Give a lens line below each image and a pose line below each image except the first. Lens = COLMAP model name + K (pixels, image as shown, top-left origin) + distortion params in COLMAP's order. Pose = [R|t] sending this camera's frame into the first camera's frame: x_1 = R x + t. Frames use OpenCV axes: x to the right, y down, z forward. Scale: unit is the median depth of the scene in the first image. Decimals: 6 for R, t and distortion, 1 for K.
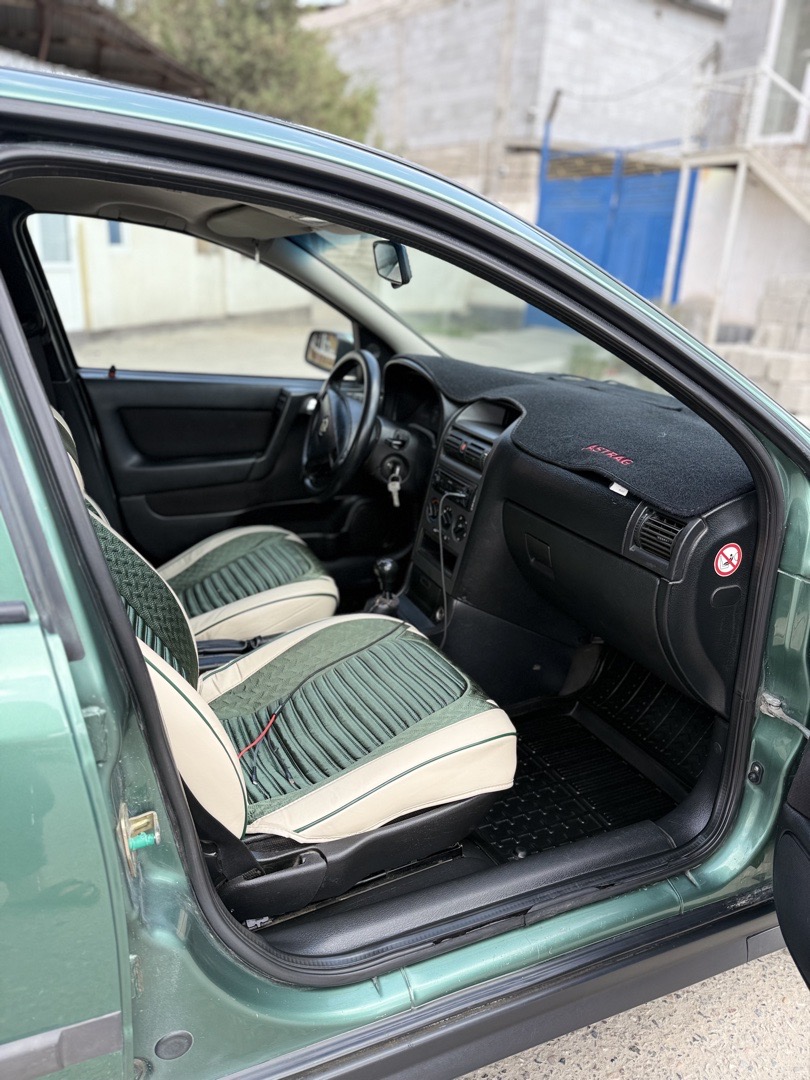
lens RADIAL K [[805.2, 0, 405.0], [0, 805.2, 540.0], [0, 0, 1]] dist [0.013144, -0.006287]
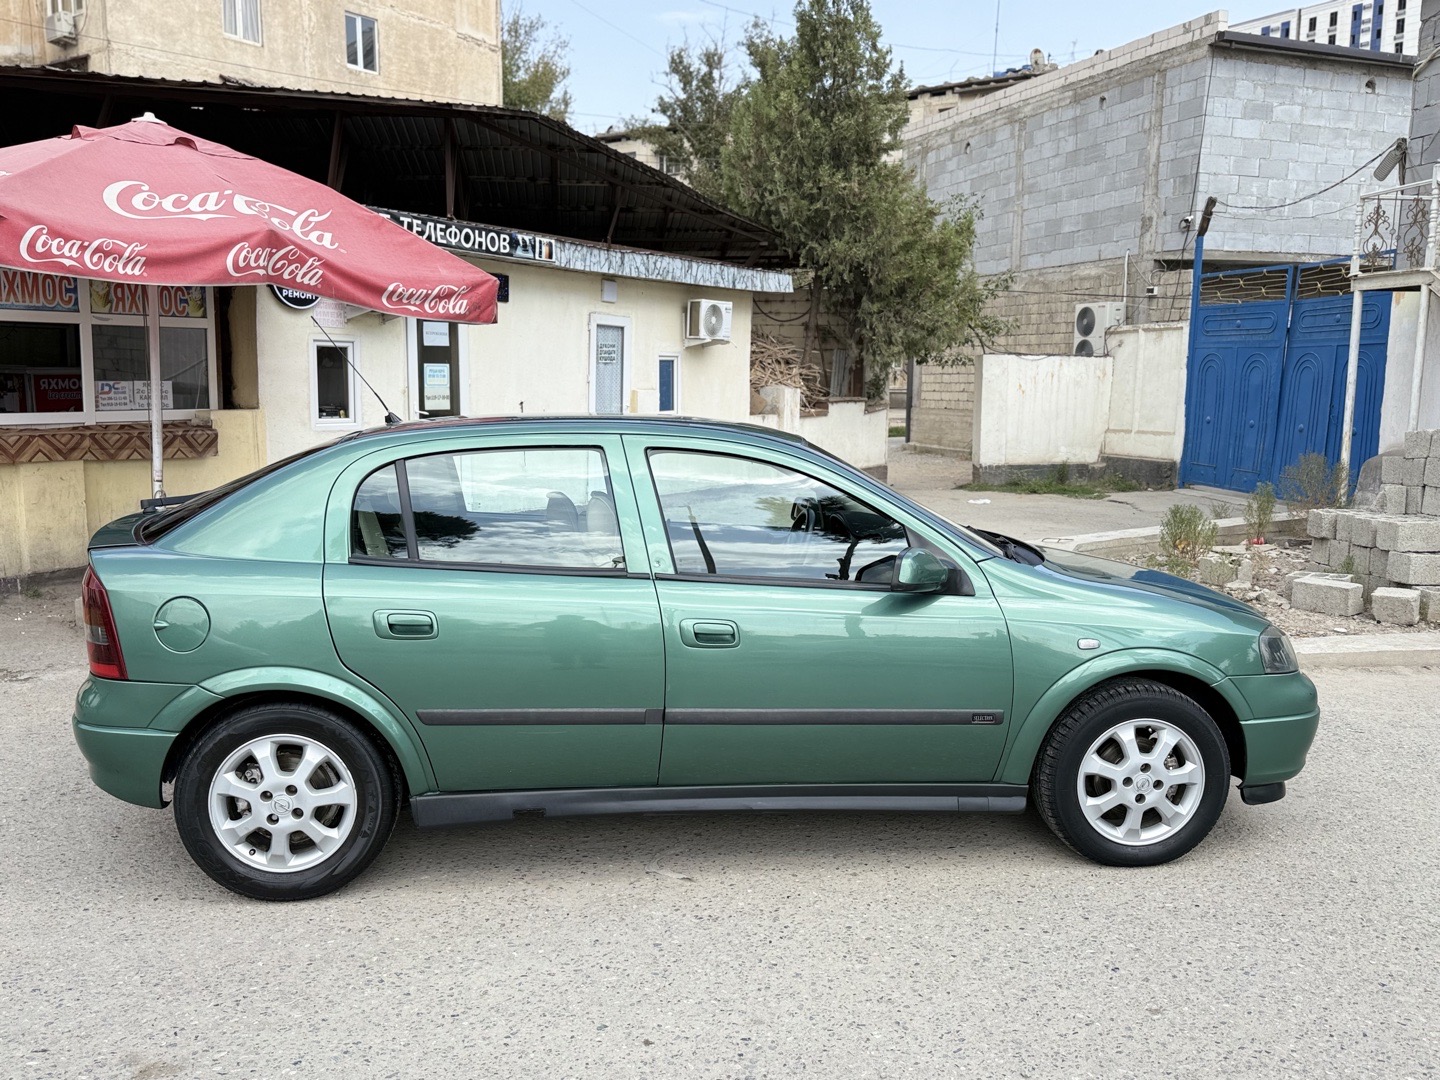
lens RADIAL K [[1194.8, 0, 720.0], [0, 1194.8, 540.0], [0, 0, 1]] dist [0.010865, -0.001954]
pose [[0.960774, -0.001619, -0.277329, 0.066572], [-0.058180, 0.976555, -0.207258, 0.049290], [0.271163, 0.215263, 0.938154, -0.196224]]
